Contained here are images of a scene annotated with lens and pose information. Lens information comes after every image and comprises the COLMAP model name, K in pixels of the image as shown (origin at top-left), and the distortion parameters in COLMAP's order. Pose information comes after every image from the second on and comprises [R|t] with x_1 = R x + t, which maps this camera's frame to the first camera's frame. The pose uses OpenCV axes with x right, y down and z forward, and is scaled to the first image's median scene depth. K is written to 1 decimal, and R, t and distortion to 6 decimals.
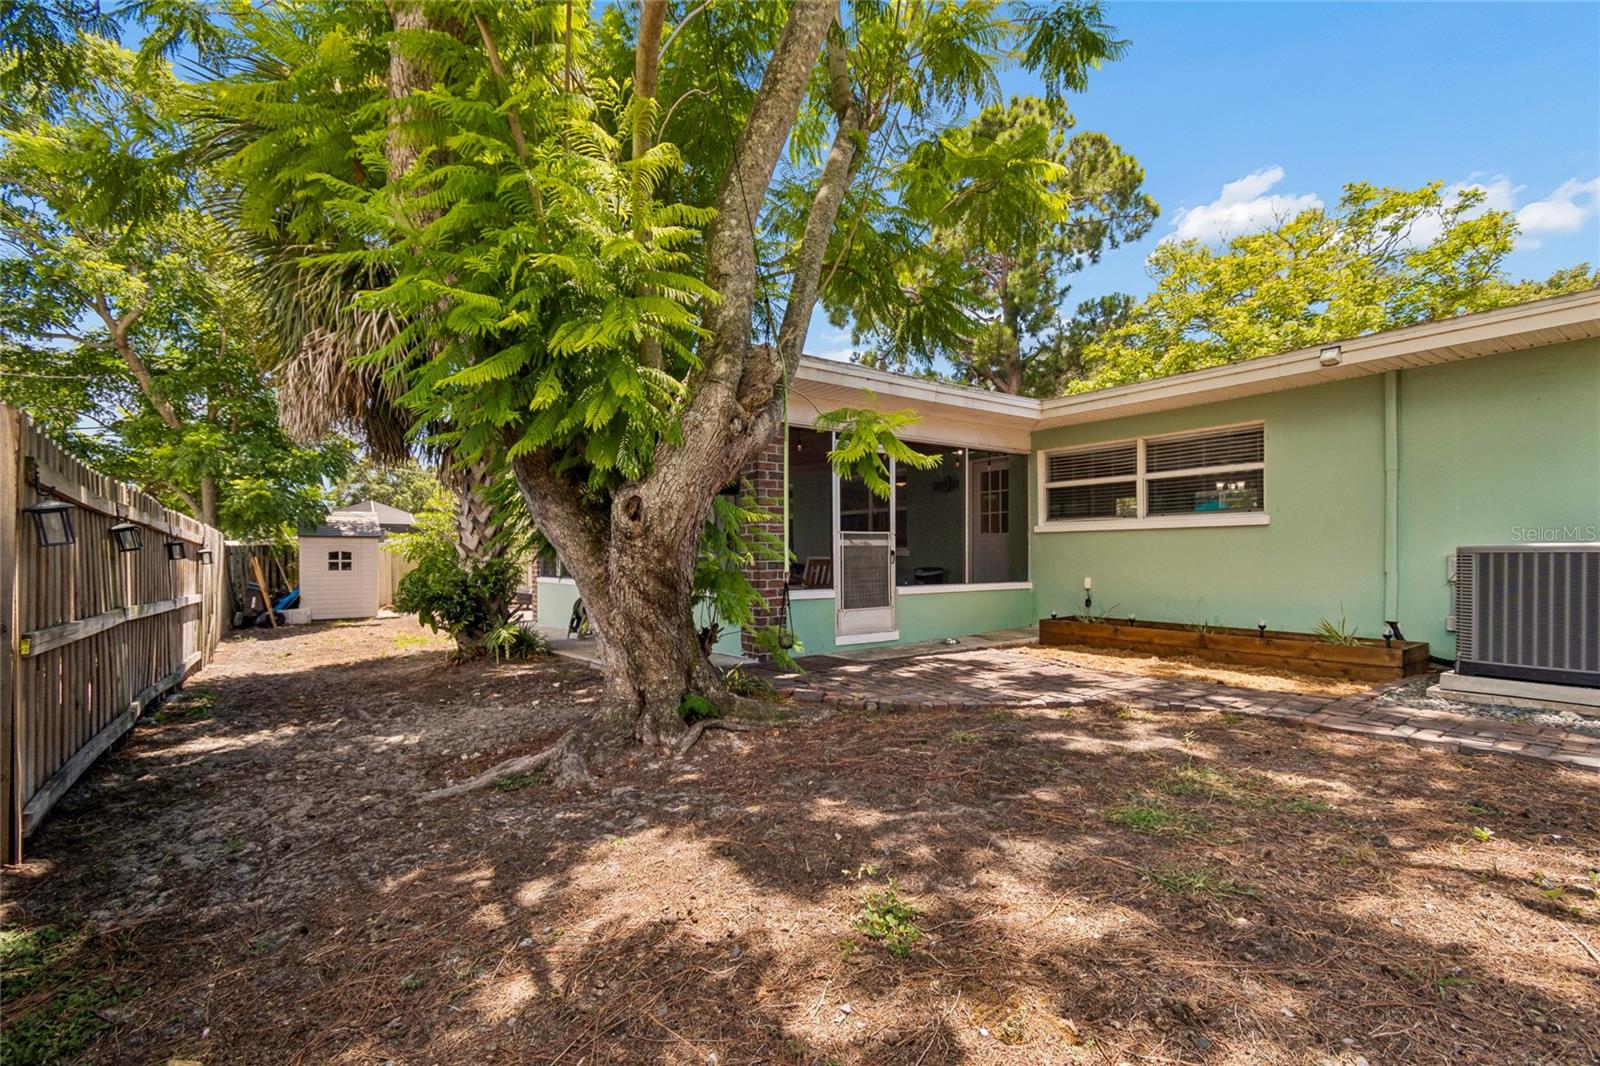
lens RADIAL K [[713.0, 0, 805.1], [0, 713.0, 535.0], [0, 0, 1]] dist [0.001714, 0.000072]
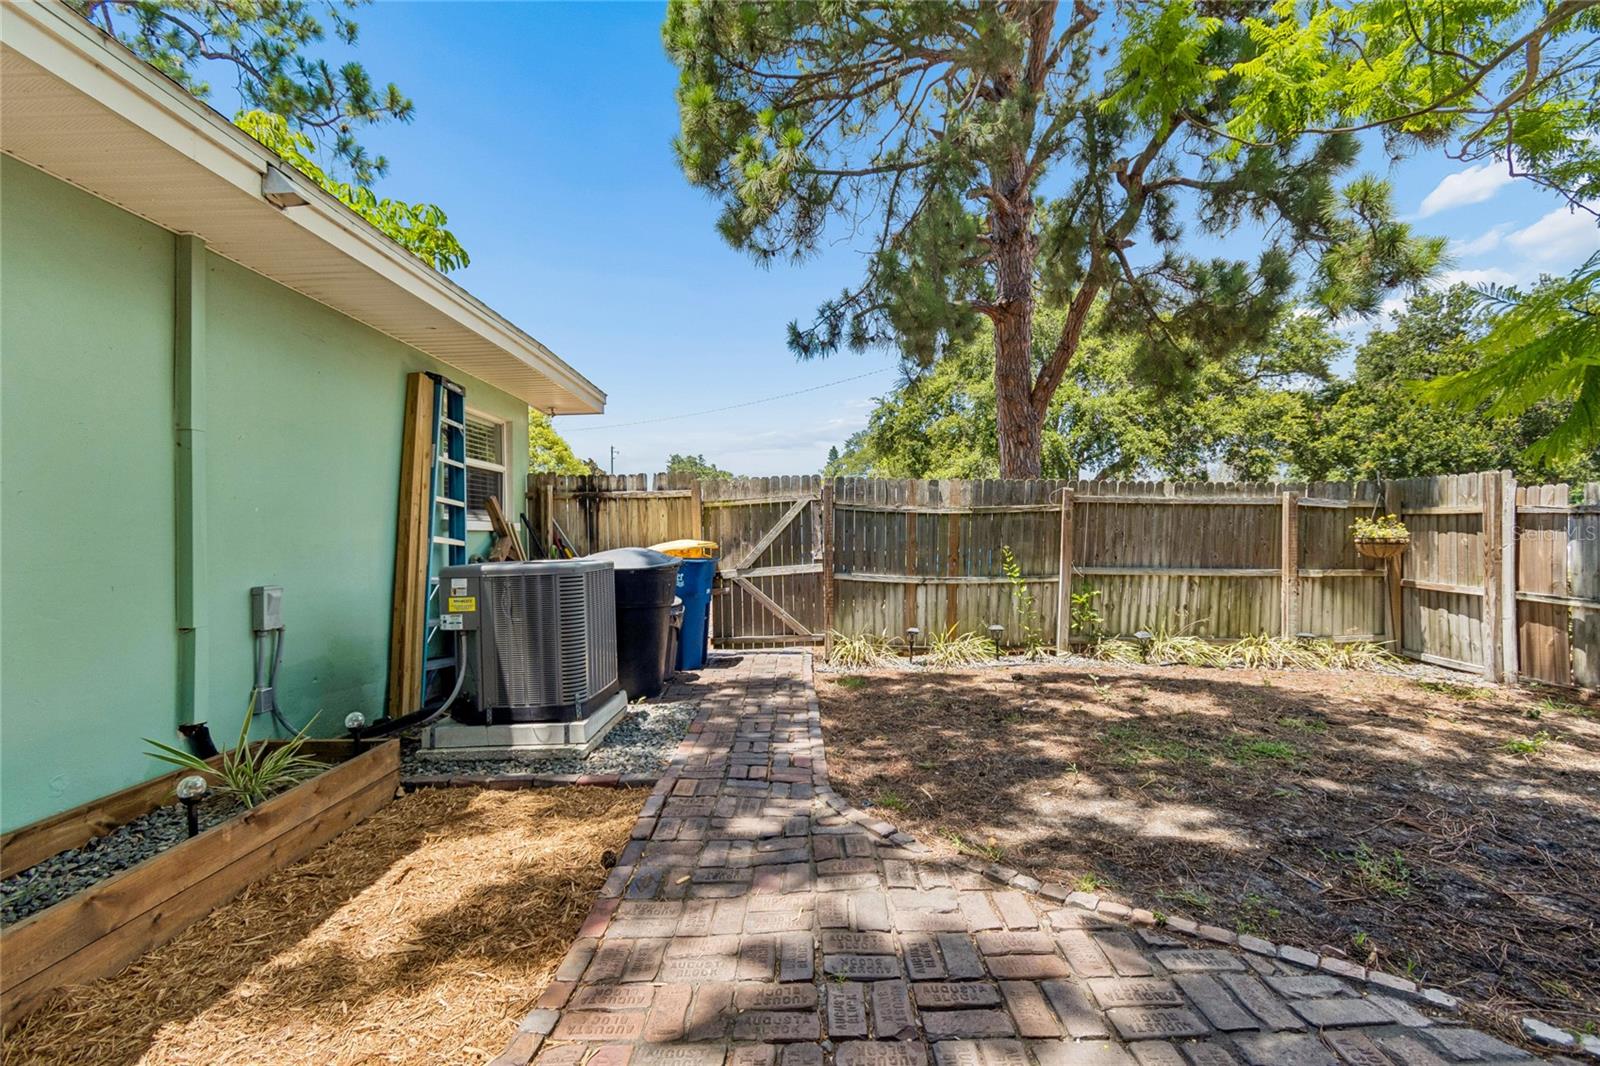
lens RADIAL K [[719.1, 0, 795.5], [0, 719.1, 529.1], [0, 0, 1]] dist [0.001333, -0.000517]
pose [[-0.803395, 0.022665, 0.595015, 0.236457], [0.006369, 0.999545, -0.029475, 0.007152], [-0.595413, -0.019890, -0.803174, 1.696504]]
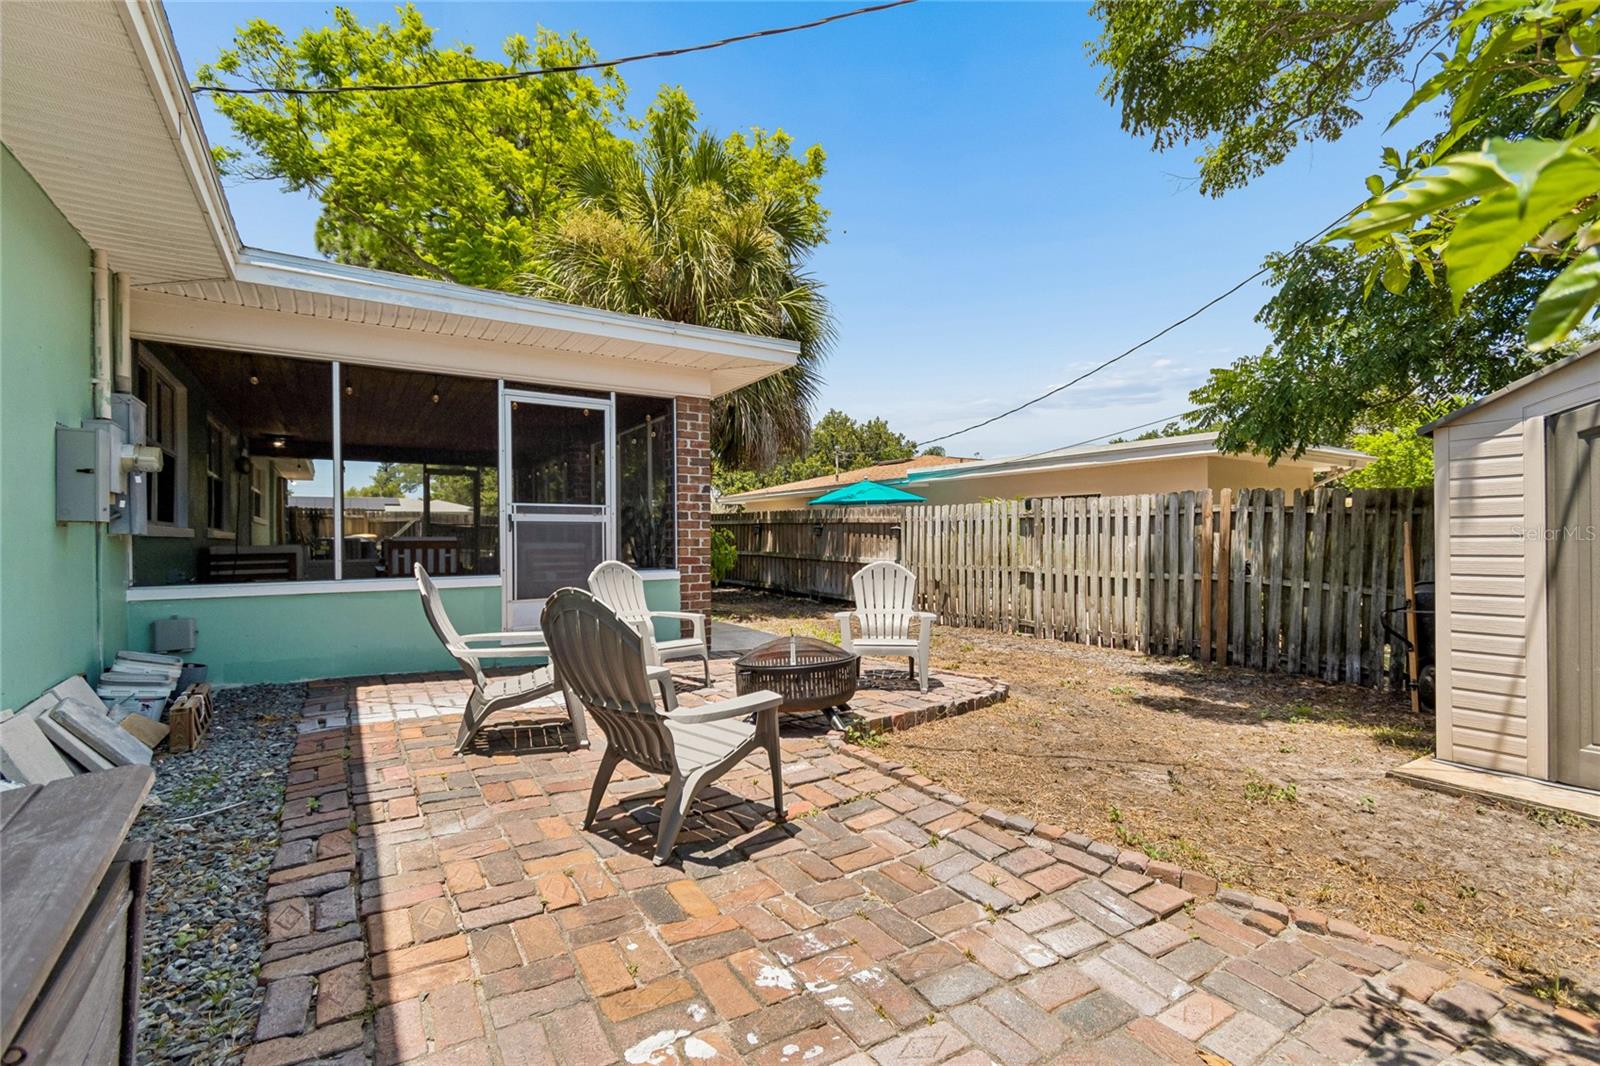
lens RADIAL K [[706.4, 0, 800.0], [0, 706.4, 533.0], [0, 0, 1]] dist [0.002058, -0.000126]
pose [[-0.998795, 0.008964, 0.048246, -1.408585], [0.007183, 0.999291, -0.036951, 0.145810], [-0.048543, -0.036560, -0.998152, 4.621289]]
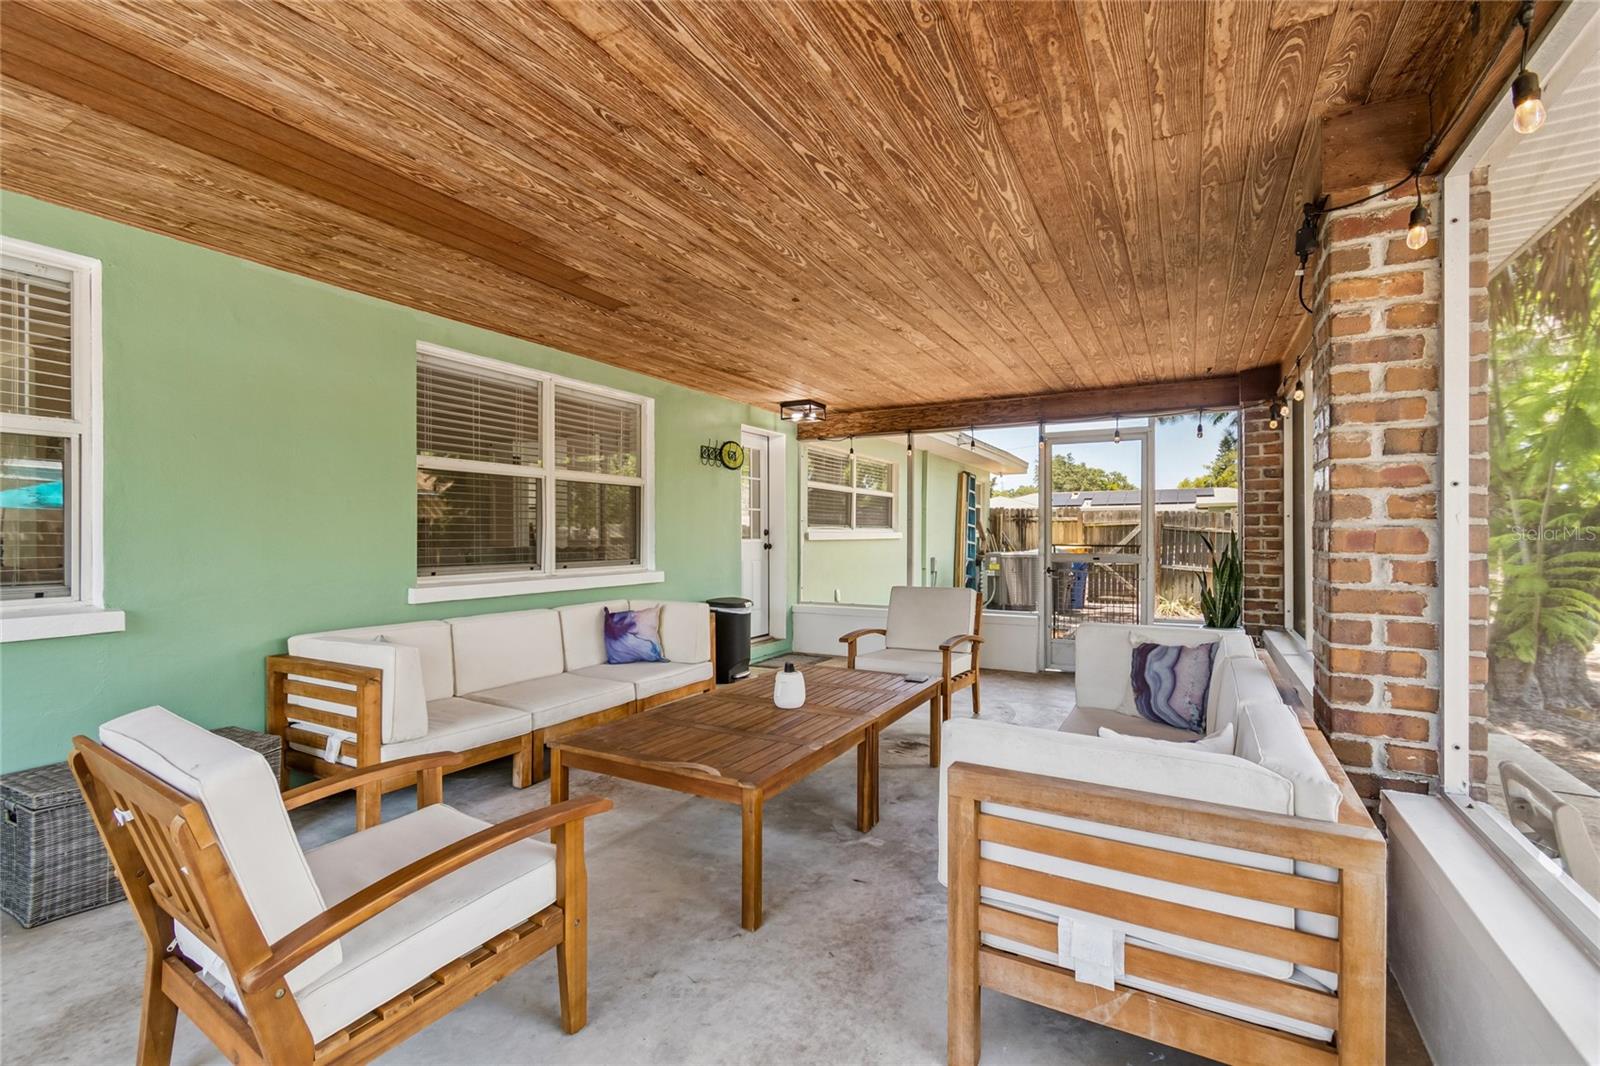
lens RADIAL K [[713.0, 0, 805.1], [0, 713.0, 535.0], [0, 0, 1]] dist [0.001714, 0.000072]
pose [[-0.436263, -0.000914, 0.899819, -0.861222], [-0.023735, 0.999663, -0.010492, 0.003674], [-0.899506, -0.025934, -0.436137, 2.926763]]
